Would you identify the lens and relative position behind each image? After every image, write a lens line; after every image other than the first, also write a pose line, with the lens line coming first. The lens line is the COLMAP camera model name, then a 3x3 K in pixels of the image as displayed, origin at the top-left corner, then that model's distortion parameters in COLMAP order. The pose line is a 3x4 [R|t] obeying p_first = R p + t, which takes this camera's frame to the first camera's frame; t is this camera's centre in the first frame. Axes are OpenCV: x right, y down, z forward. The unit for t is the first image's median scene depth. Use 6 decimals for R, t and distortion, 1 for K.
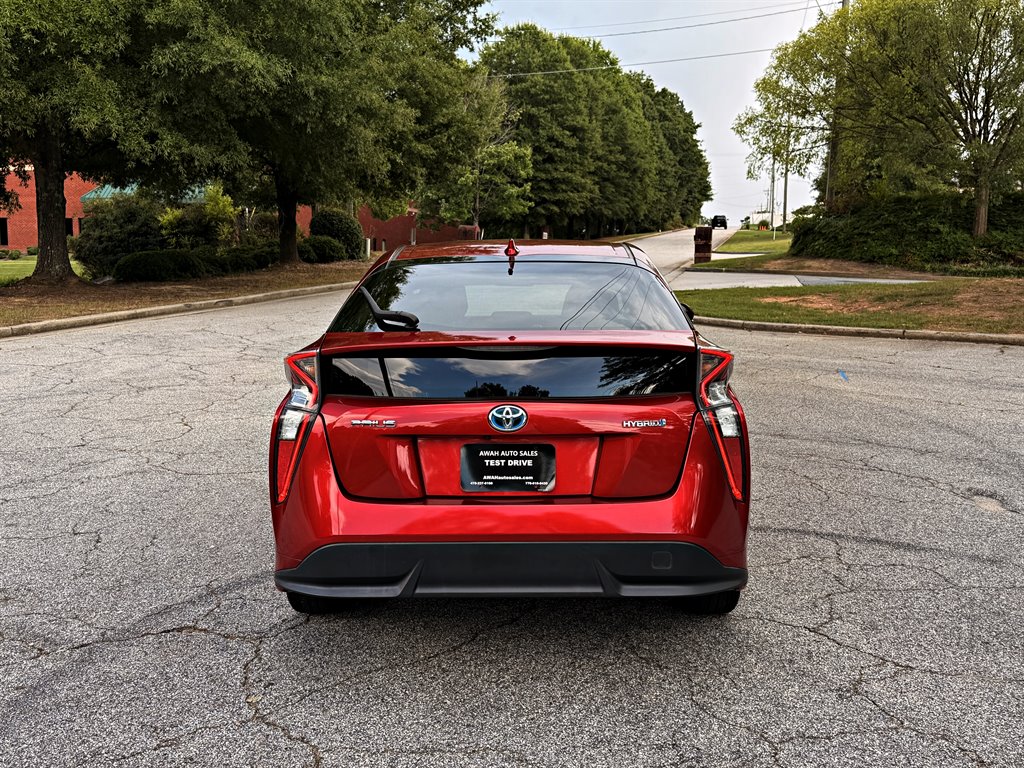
lens RADIAL K [[1037.2, 0, 497.2], [0, 1037.2, 387.7], [0, 0, 1]] dist [0.153409, -0.341480]
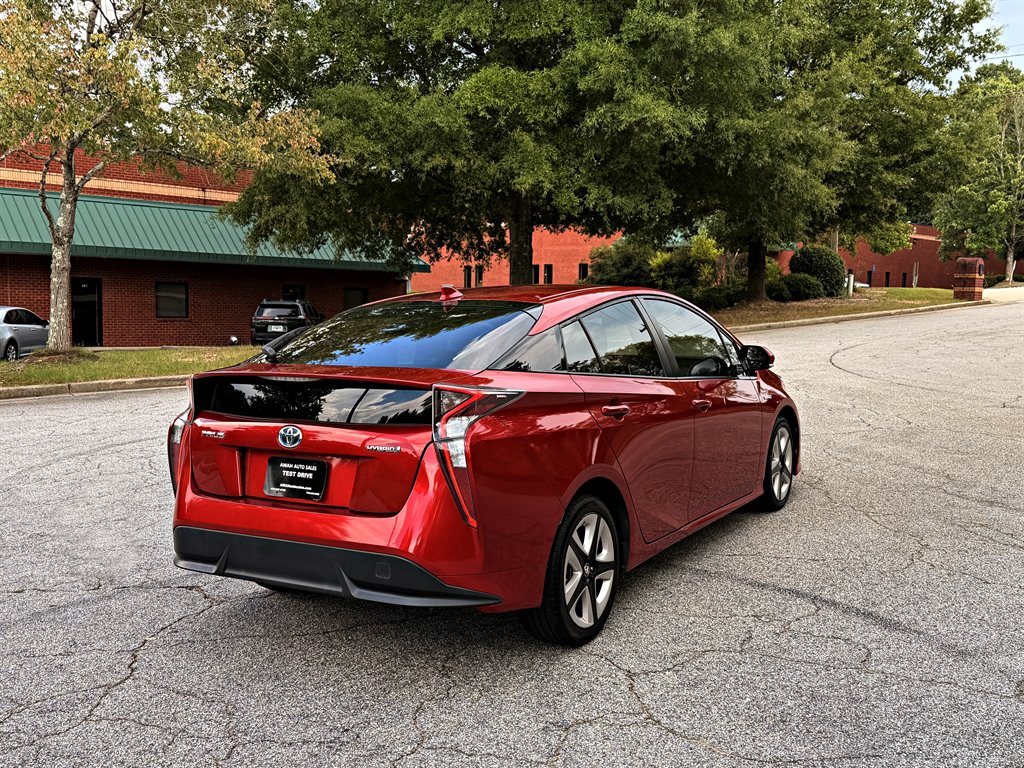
lens RADIAL K [[1037.2, 0, 497.2], [0, 1037.2, 387.7], [0, 0, 1]] dist [0.153409, -0.341480]
pose [[0.851481, 0.038420, -0.522977, 0.190949], [-0.056954, 0.998188, -0.019400, -0.003982], [0.521284, 0.046304, 0.852126, 0.020513]]
